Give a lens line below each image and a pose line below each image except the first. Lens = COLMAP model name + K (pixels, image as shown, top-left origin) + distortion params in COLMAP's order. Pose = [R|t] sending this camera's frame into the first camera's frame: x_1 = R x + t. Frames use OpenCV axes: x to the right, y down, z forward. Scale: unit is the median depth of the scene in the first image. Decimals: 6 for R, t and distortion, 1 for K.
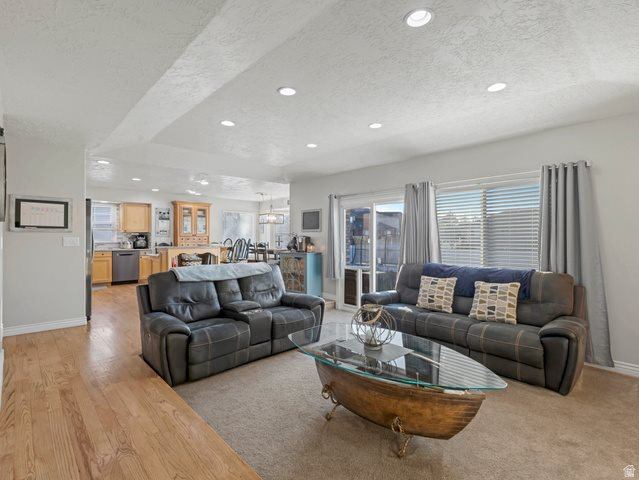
lens RADIAL K [[314.6, 0, 318.6], [0, 314.6, 236.8], [0, 0, 1]] dist [0.004208, -0.000385]
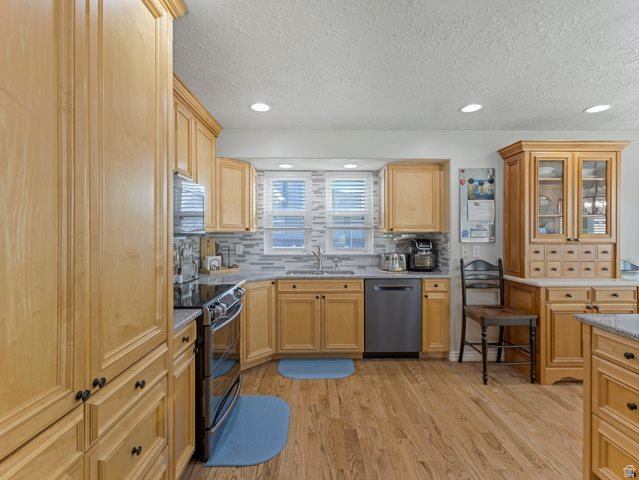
lens RADIAL K [[314.6, 0, 319.2], [0, 314.6, 235.4], [0, 0, 1]] dist [0.004208, -0.000385]
pose [[0.735293, 0.006630, -0.677717, -0.382989], [0.000570, 0.999946, 0.010400, -0.015145], [0.677749, -0.008034, 0.735250, 0.599928]]
